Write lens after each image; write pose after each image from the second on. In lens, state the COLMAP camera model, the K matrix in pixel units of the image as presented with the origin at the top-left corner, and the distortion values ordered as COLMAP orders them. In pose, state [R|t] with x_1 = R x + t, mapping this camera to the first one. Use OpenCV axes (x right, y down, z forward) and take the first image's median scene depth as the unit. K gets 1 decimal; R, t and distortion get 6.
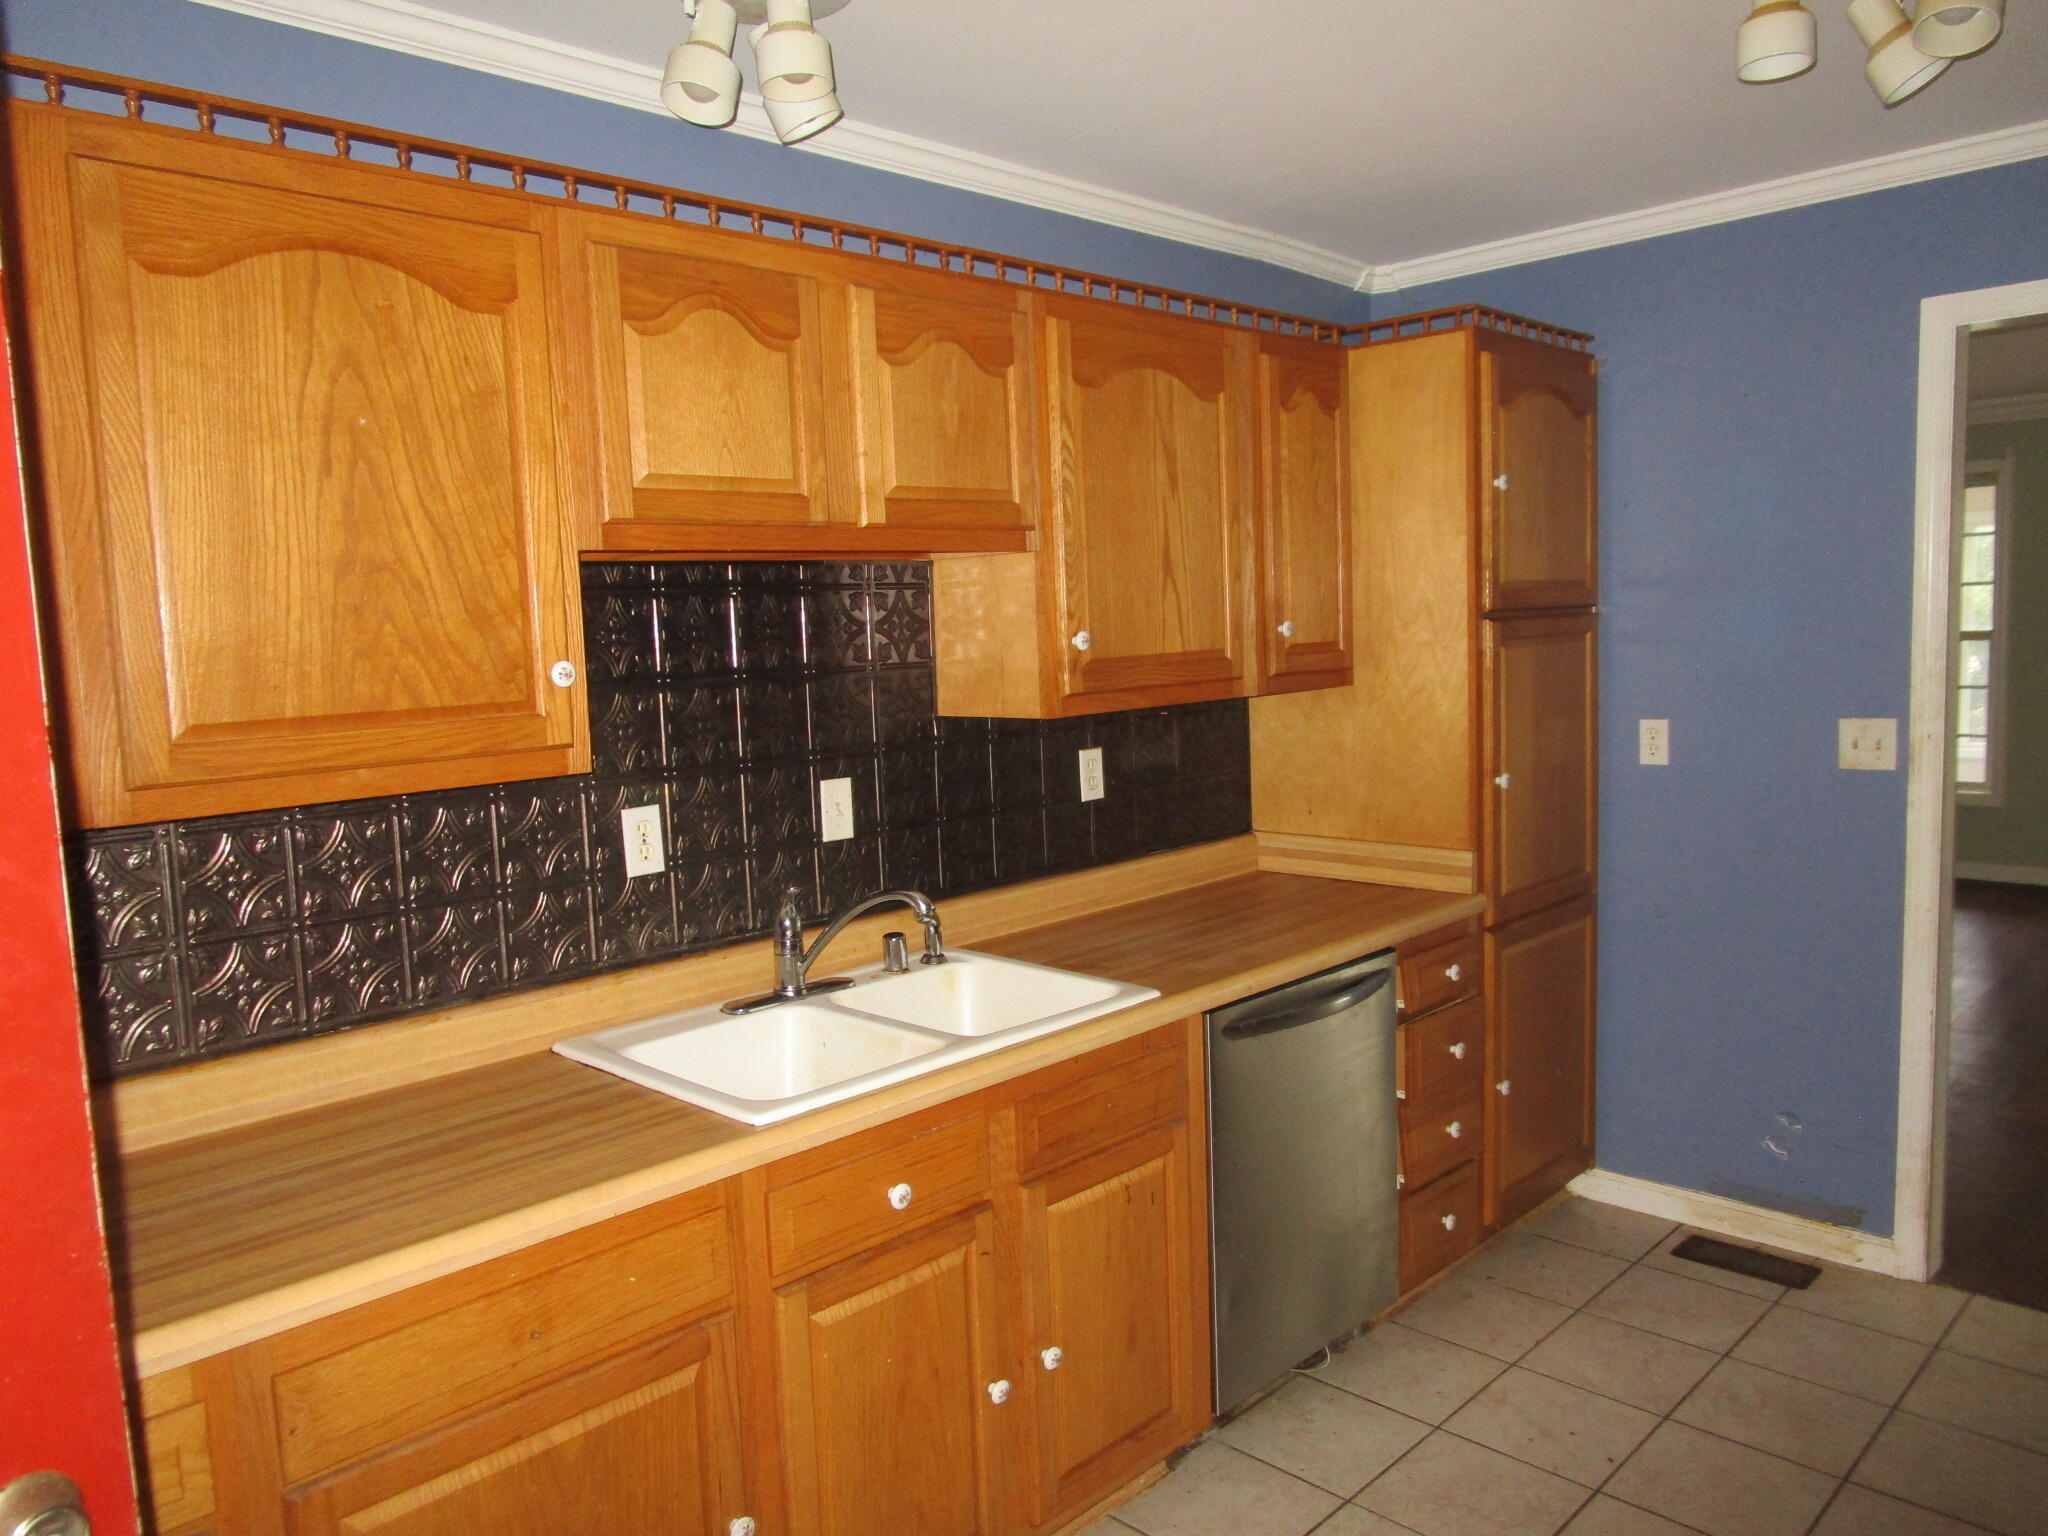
lens RADIAL K [[1455.9, 0, 1031.2], [0, 1455.9, 767.6], [0, 0, 1]] dist [-0.027832, 0.006474]
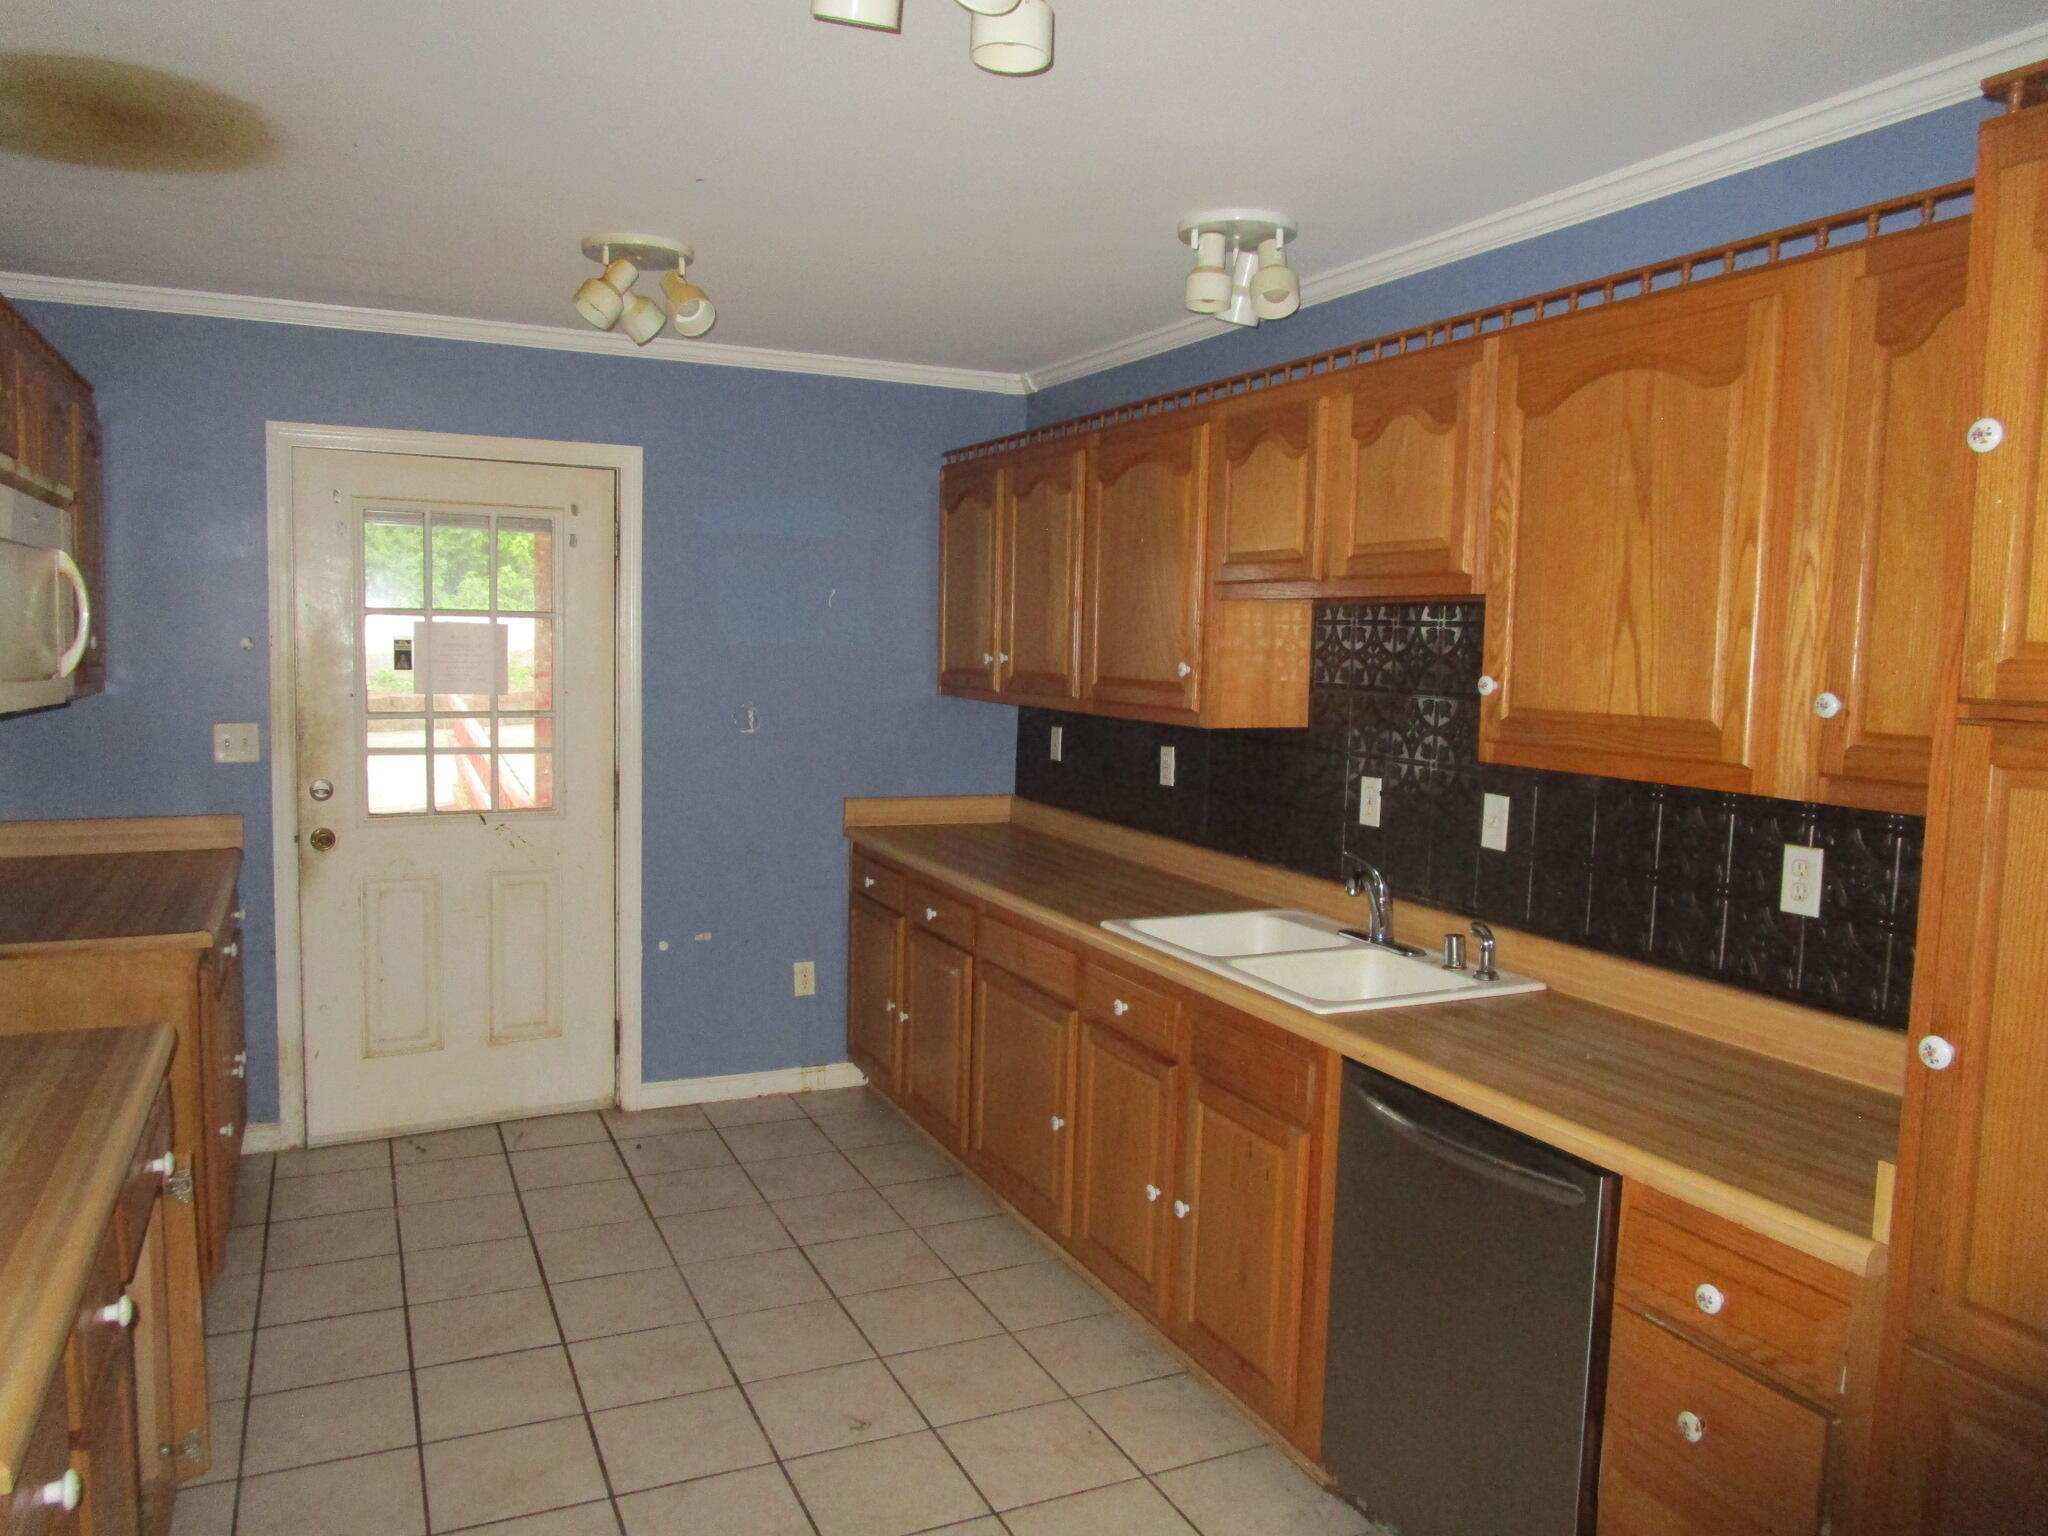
lens RADIAL K [[1455.9, 0, 1027.3], [0, 1455.9, 766.9], [0, 0, 1]] dist [-0.027832, 0.006474]
pose [[-0.351111, 0.110794, -0.929756, 0.988839], [-0.116835, 0.980030, 0.160906, -0.144460], [0.929016, 0.165124, -0.331155, 0.987556]]
